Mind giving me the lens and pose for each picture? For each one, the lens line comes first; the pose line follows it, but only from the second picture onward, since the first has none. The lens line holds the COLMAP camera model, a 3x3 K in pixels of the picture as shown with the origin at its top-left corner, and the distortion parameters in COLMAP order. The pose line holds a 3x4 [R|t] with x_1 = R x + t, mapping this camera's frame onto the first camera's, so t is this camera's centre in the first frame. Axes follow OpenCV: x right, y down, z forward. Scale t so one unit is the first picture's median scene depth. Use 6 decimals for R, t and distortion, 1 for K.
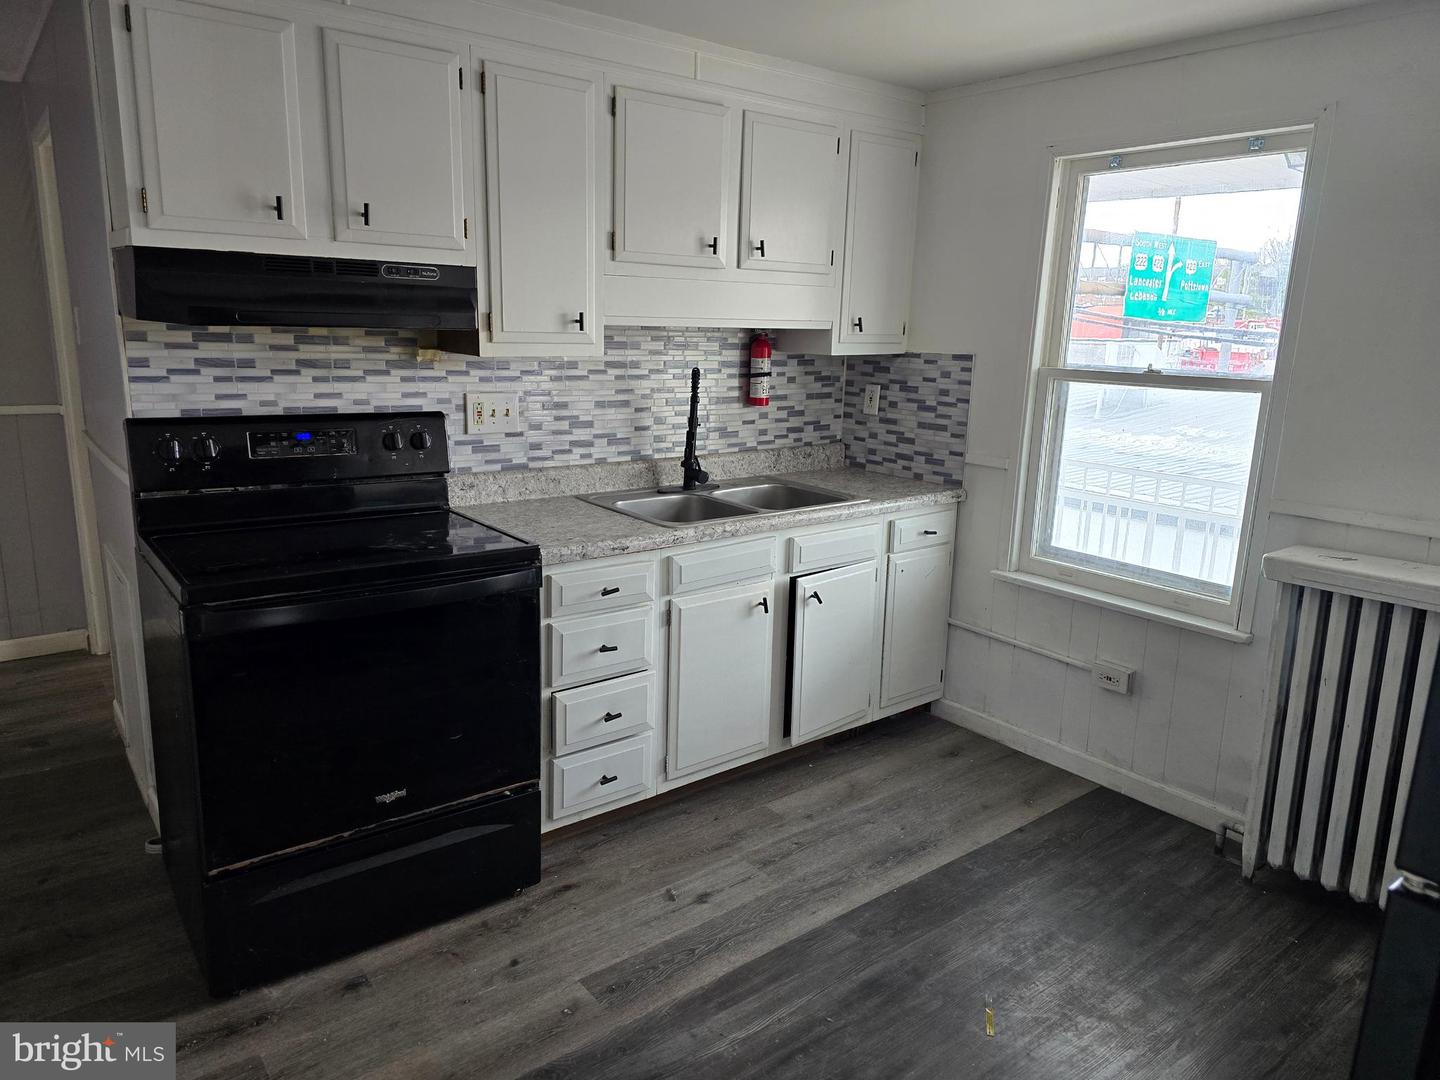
lens RADIAL K [[993.1, 0, 694.4], [0, 993.1, 538.4], [0, 0, 1]] dist [0.094460, -0.095830]
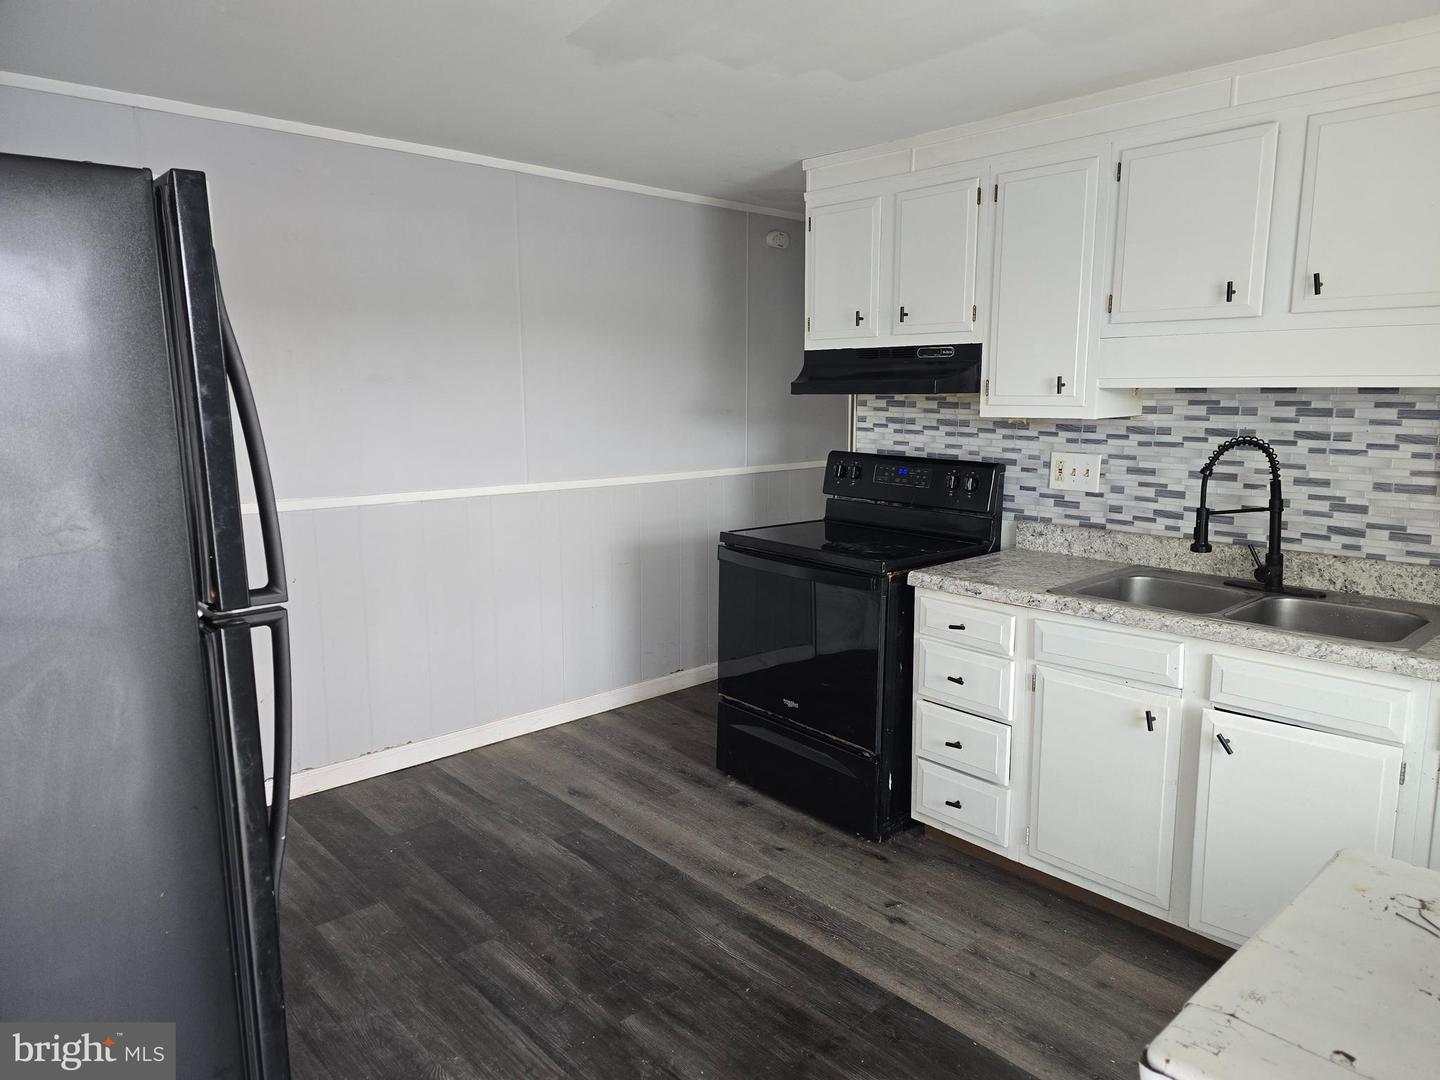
lens RADIAL K [[945.3, 0, 720.0], [0, 945.3, 540.0], [0, 0, 1]] dist [0.089363, -0.076277]
pose [[0.079381, 0.137991, -0.987247, 0.889521], [-0.212709, 0.969908, 0.118464, -0.106283], [0.973886, 0.200593, 0.106344, 0.596076]]
